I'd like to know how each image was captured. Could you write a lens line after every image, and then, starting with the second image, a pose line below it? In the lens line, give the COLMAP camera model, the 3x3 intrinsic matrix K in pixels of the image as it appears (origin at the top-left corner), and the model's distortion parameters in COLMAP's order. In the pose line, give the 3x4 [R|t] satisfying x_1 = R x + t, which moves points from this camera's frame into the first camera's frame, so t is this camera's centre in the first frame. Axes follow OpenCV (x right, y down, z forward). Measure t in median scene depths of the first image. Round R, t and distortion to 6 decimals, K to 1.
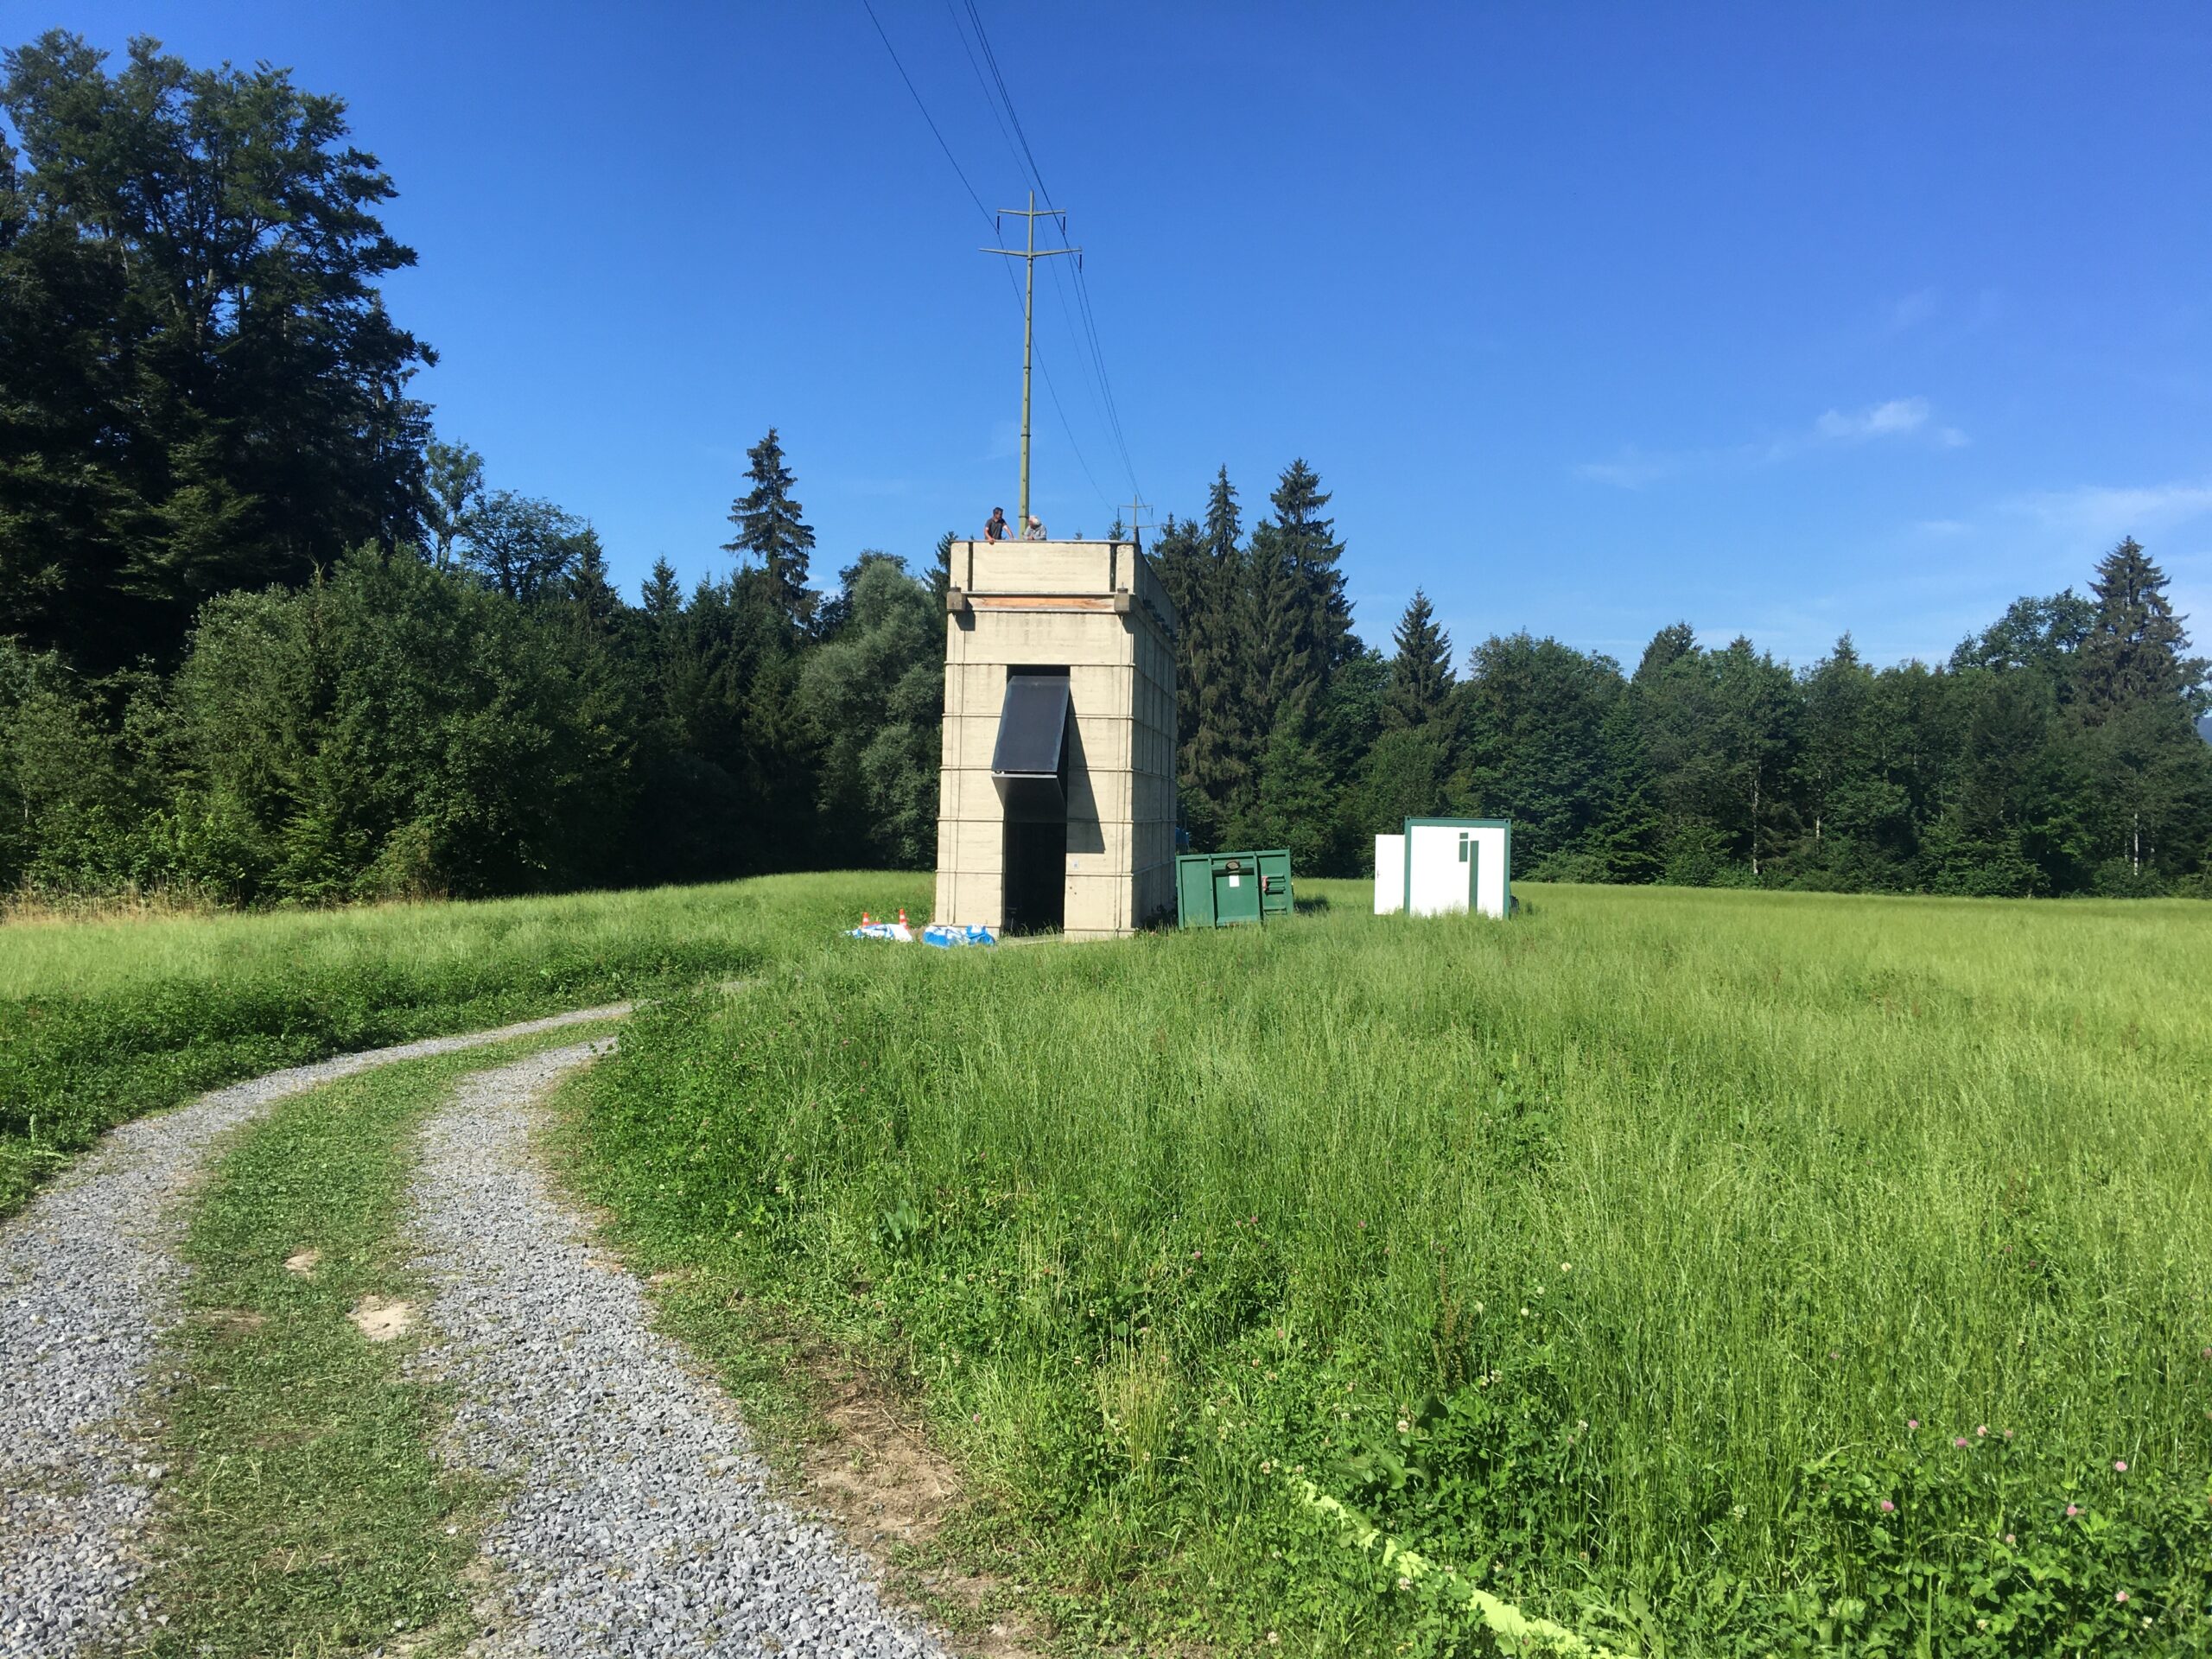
lens RADIAL K [[1885.8, 0, 1108.5], [0, 1885.8, 840.6], [0, 0, 1]] dist [0.052930, -0.045731]
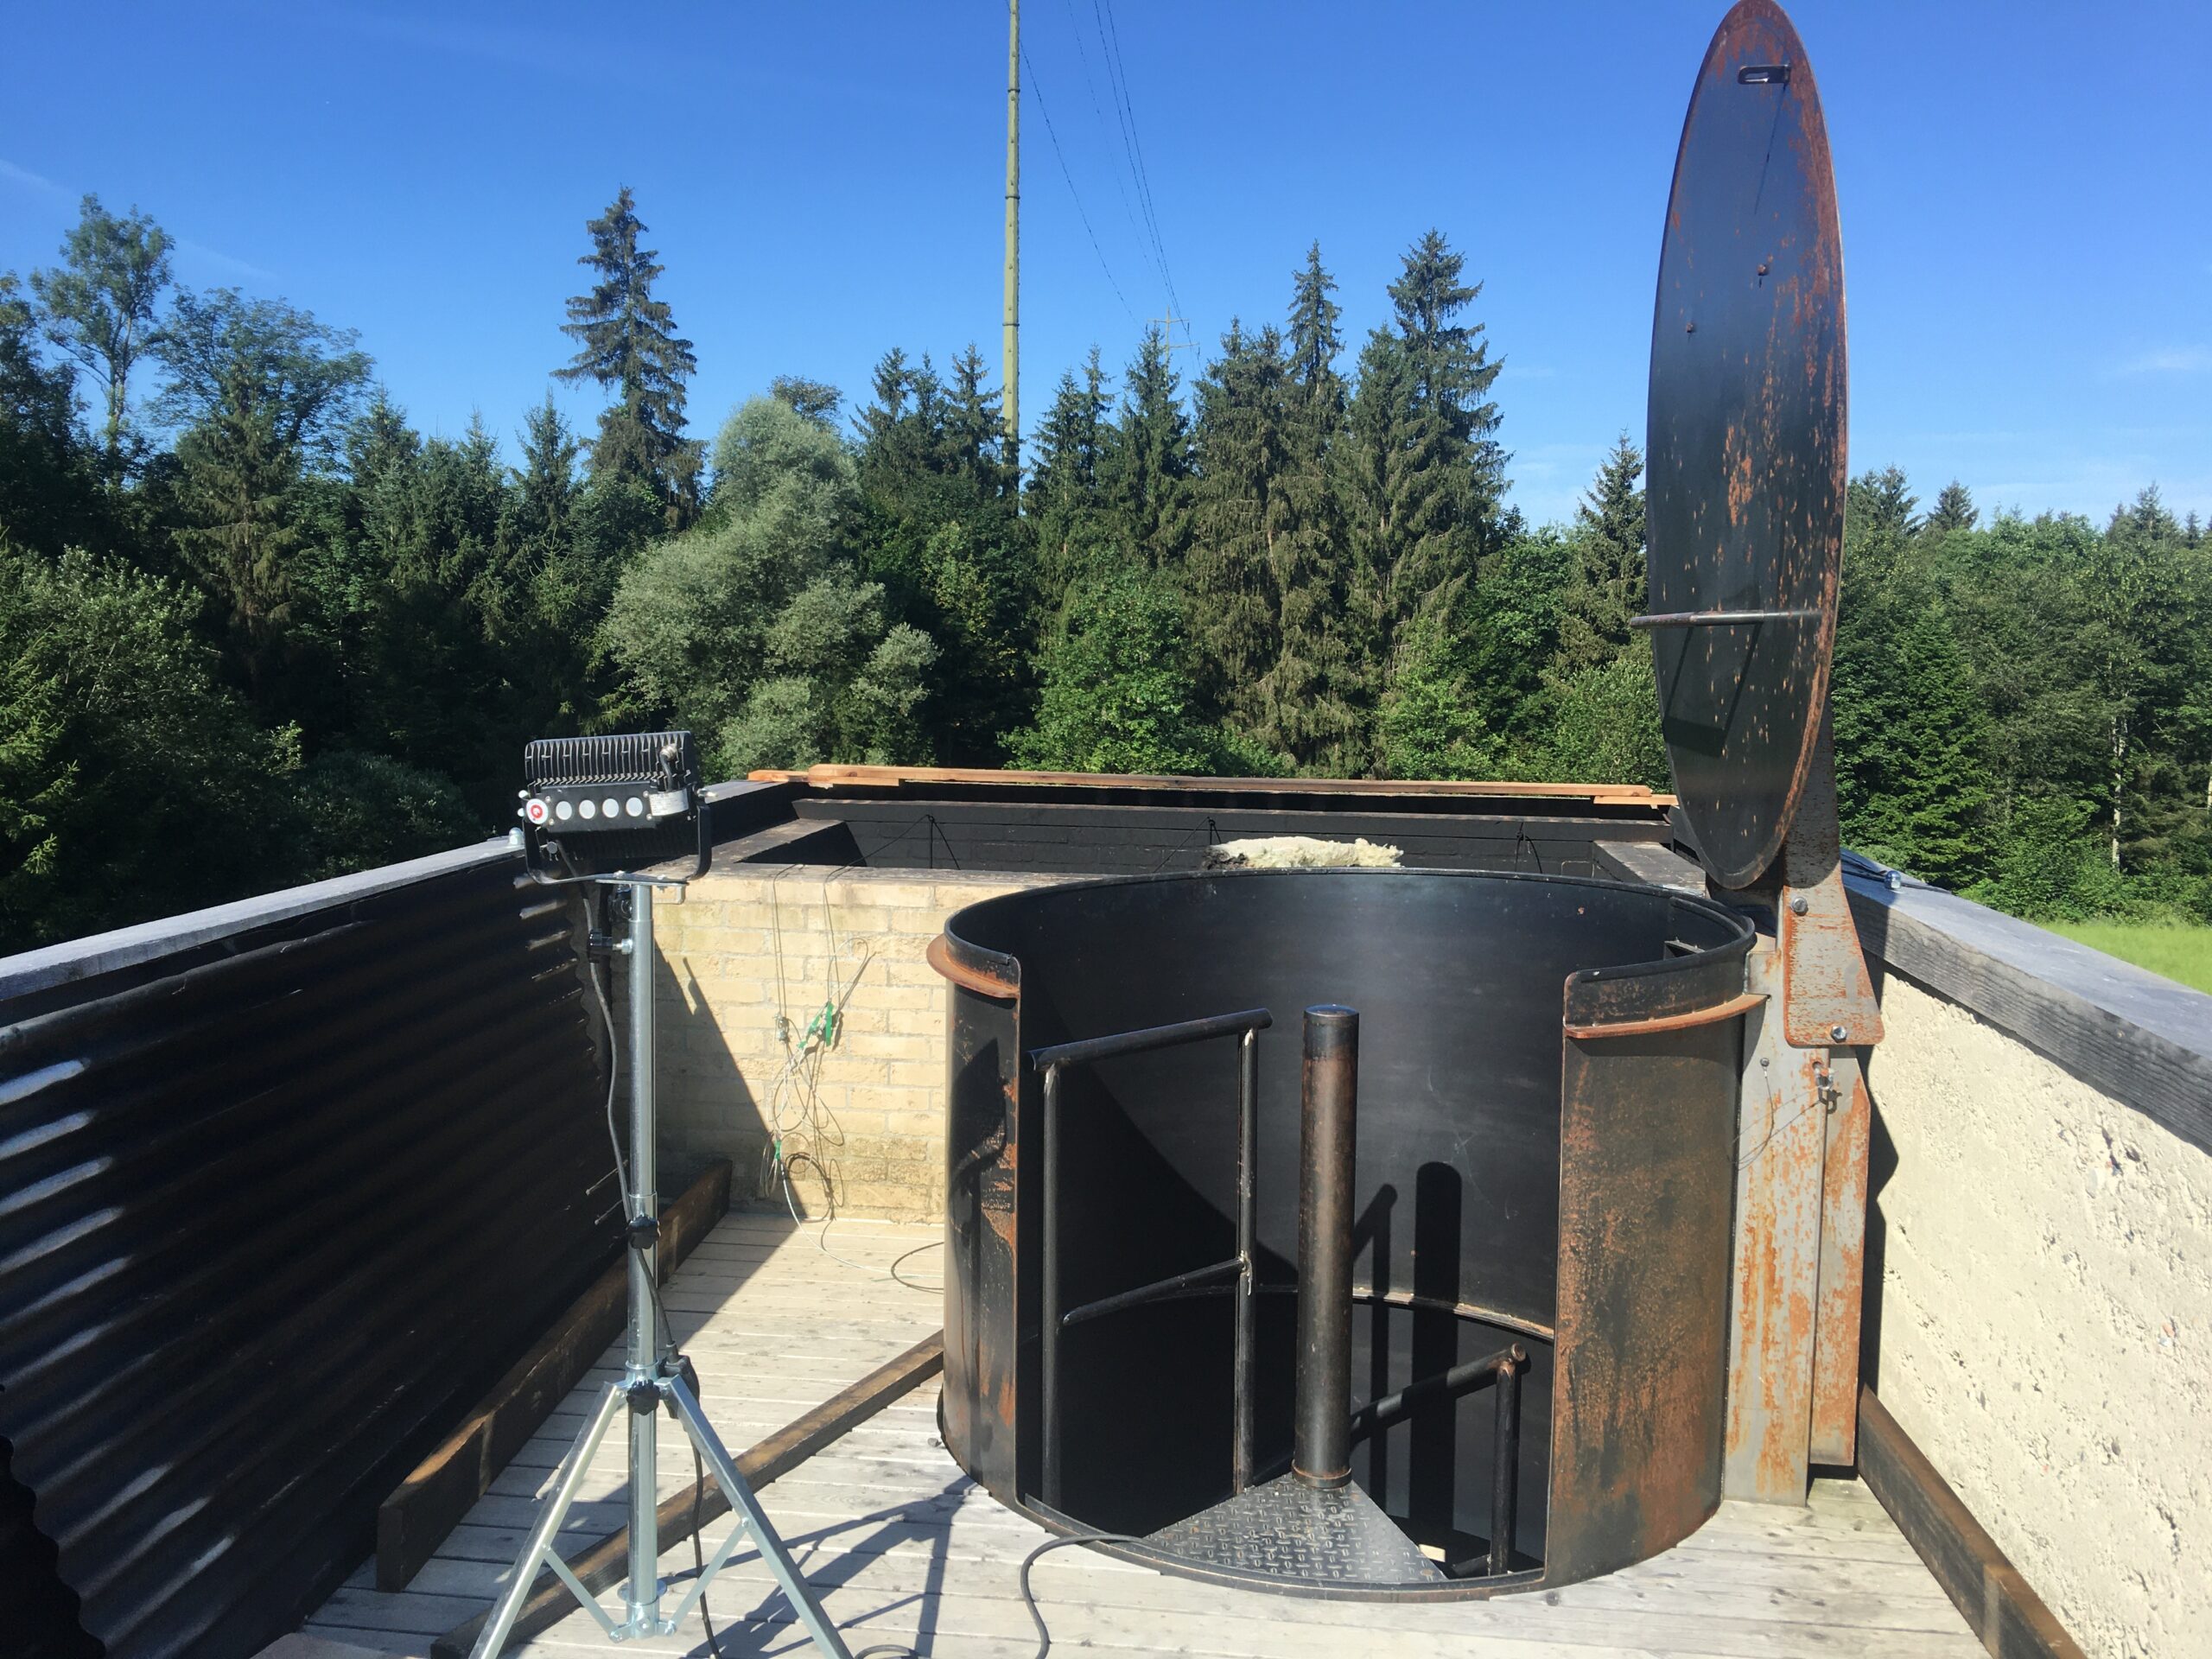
lens RADIAL K [[1885.8, 0, 1097.9], [0, 1885.8, 815.0], [0, 0, 1]] dist [0.052930, -0.045731]
pose [[0.999881, -0.002231, -0.015256, -0.004986], [0.003381, 0.997117, 0.075804, -0.052004], [0.015043, -0.075846, 0.997006, 0.336430]]
